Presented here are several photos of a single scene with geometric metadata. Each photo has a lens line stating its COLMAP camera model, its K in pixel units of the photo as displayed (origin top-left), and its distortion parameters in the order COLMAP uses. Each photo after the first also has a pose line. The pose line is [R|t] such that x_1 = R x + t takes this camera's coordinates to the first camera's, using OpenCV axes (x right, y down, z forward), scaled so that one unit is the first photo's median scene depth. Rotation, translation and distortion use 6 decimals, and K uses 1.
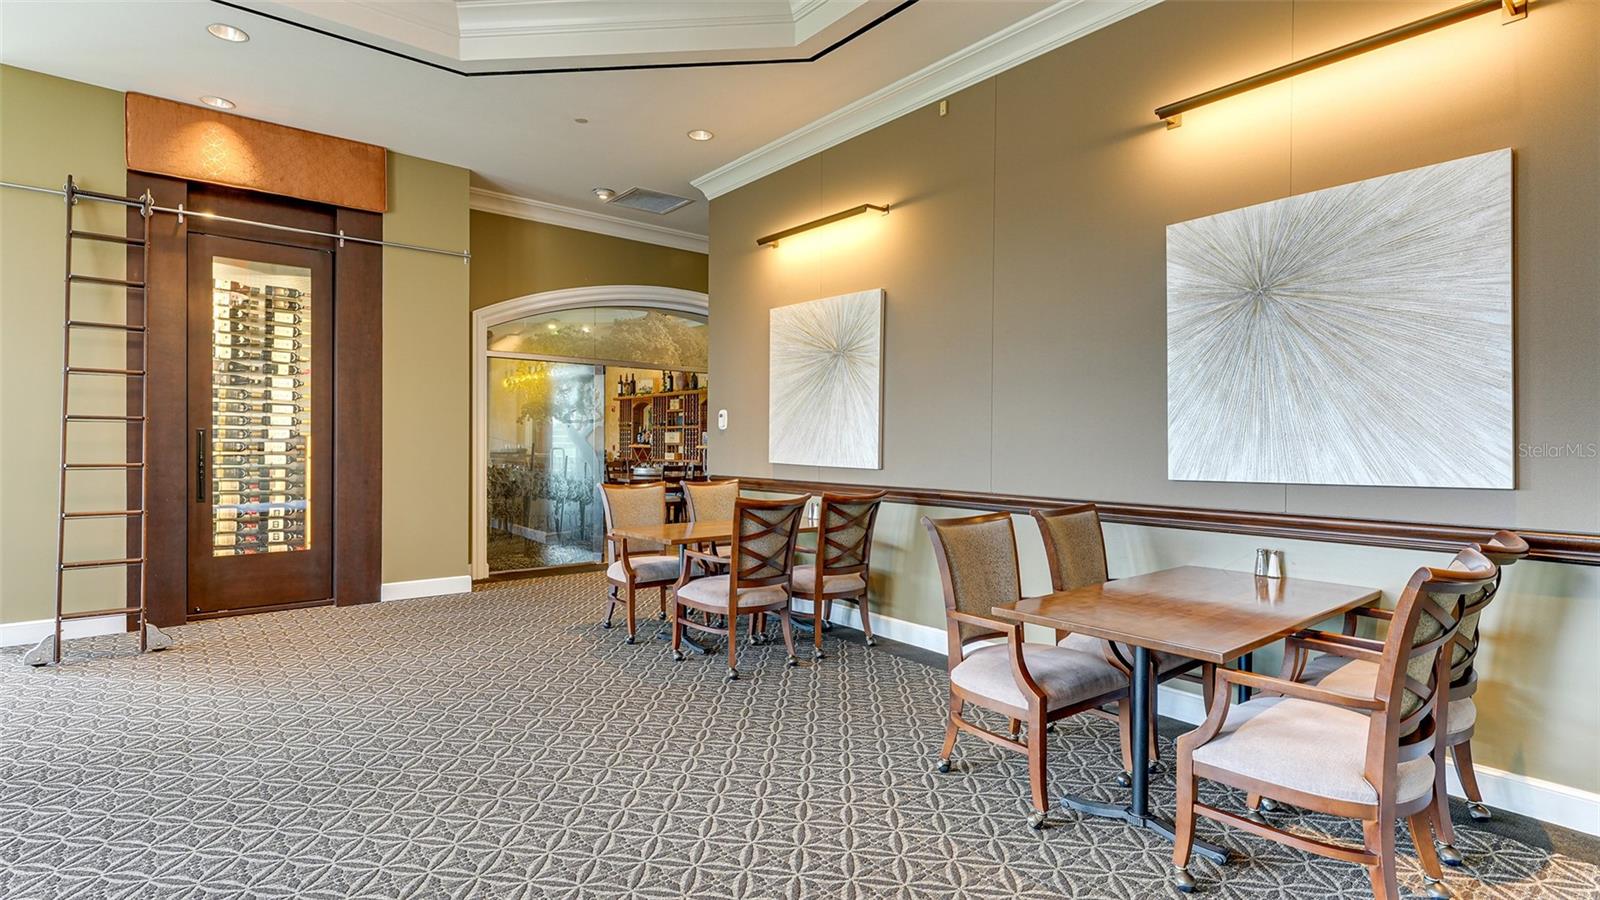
lens RADIAL K [[770.7, 0, 800.9], [0, 770.7, 444.6], [0, 0, 1]] dist [-0.002495, -0.000241]
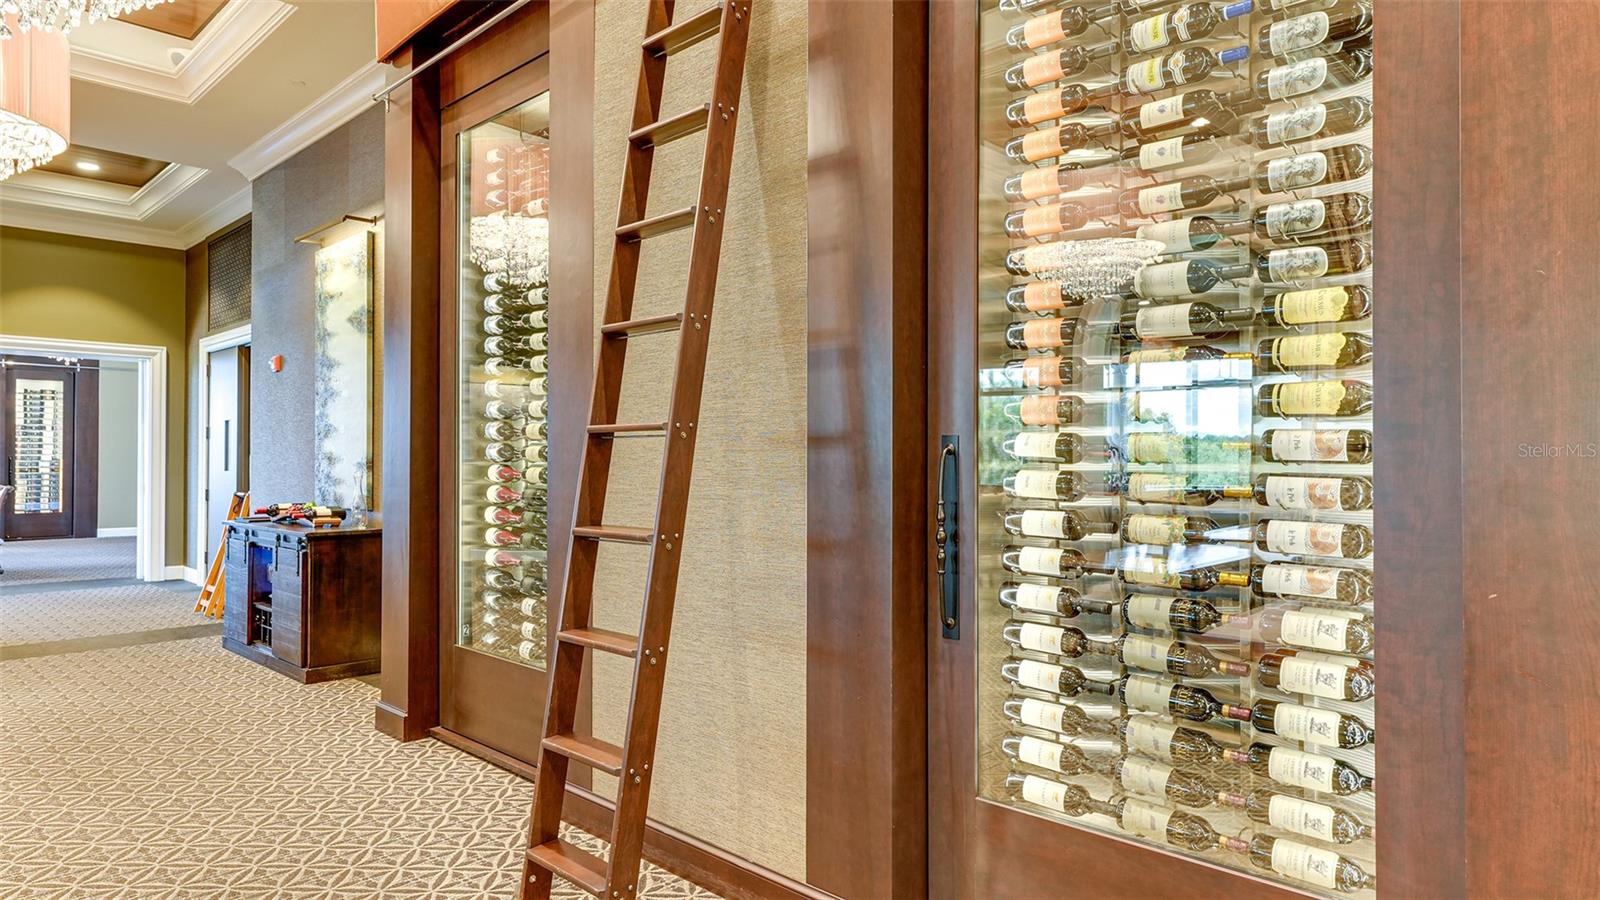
lens RADIAL K [[970.5, 0, 799.0], [0, 970.5, 453.7], [0, 0, 1]] dist [0.002157, 0.000675]
pose [[0.995940, 0.001598, 0.090001, 1.151873], [-0.000837, 0.999964, -0.008493, -0.004984], [-0.090012, 0.008383, 0.995905, -1.862376]]
